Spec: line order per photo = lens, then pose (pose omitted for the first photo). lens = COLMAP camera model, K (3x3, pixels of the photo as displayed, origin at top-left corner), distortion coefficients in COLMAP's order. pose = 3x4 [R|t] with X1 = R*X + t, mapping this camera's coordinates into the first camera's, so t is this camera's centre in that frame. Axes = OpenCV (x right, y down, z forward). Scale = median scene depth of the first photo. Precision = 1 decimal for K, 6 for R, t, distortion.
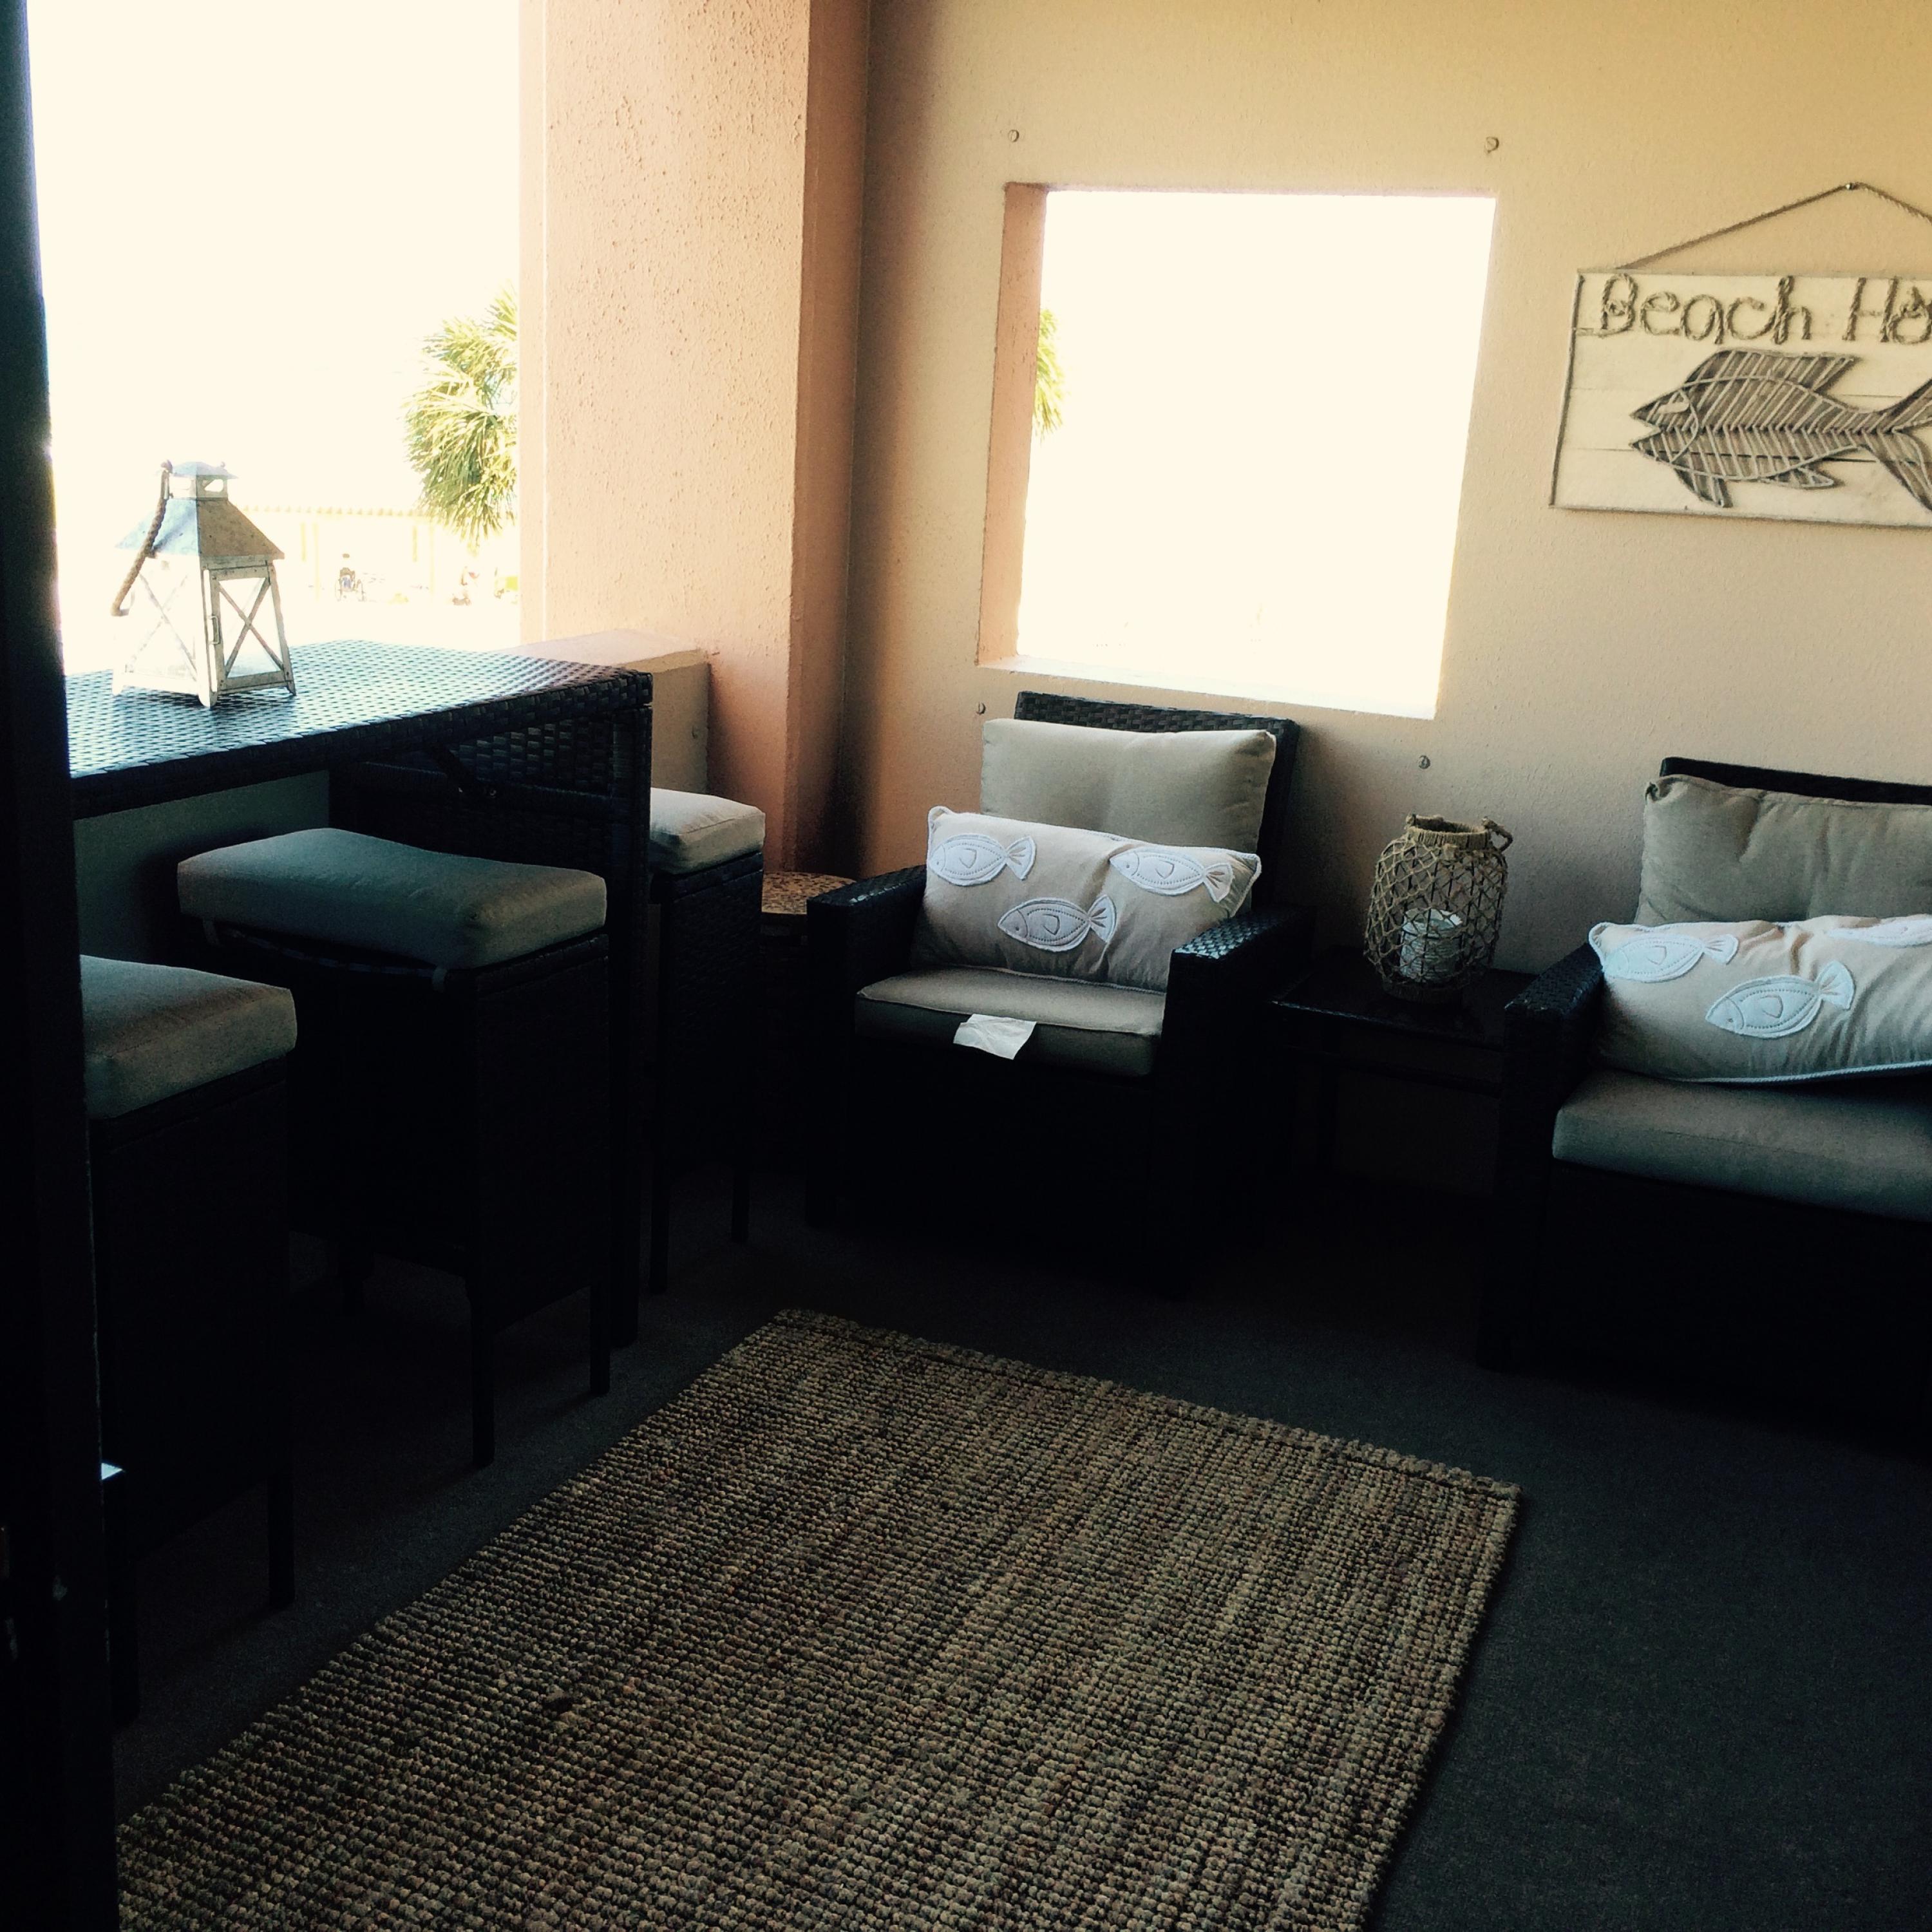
lens RADIAL K [[2223.6, 0, 966.0], [0, 2223.6, 966.0], [0, 0, 1]] dist [-0.011830, -0.025699]
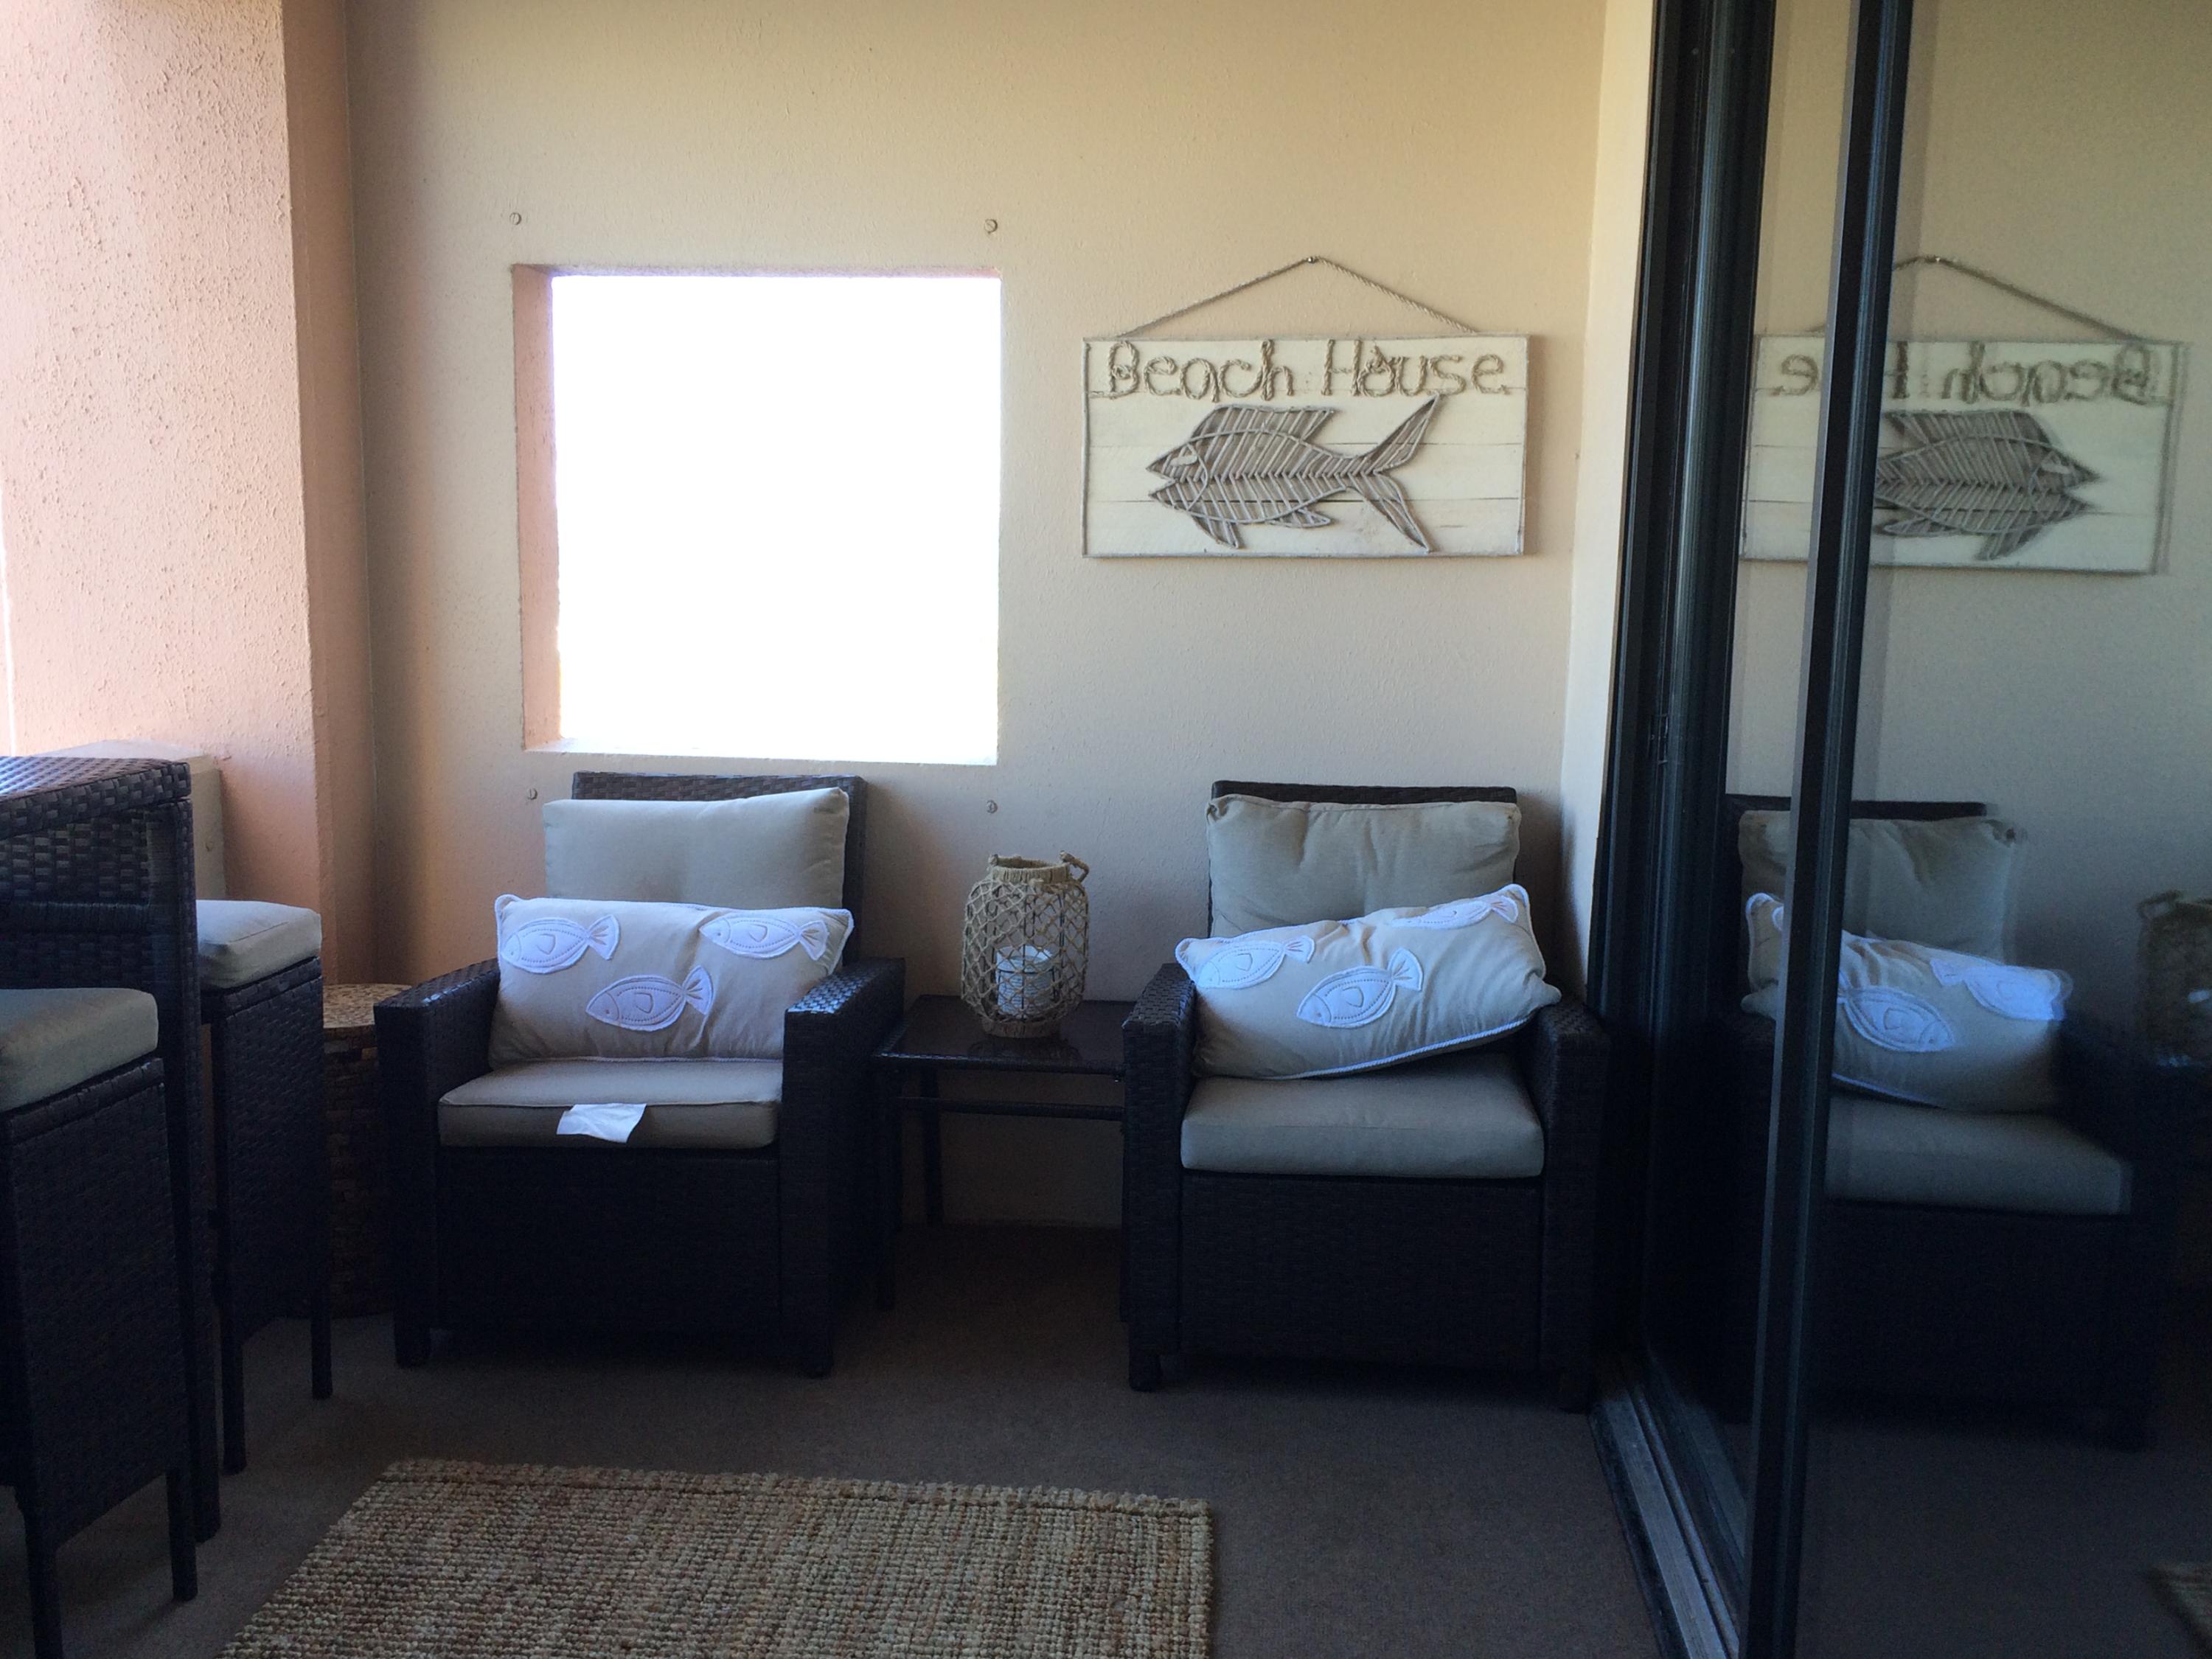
lens RADIAL K [[2059.4, 0, 1106.0], [0, 2059.4, 829.5], [0, 0, 1]] dist [0.014909, -0.073918]
pose [[0.935964, -0.083186, 0.342127, -0.076556], [0.124526, 0.987097, -0.100662, 0.022715], [-0.329339, 0.136820, 0.934246, 0.101130]]
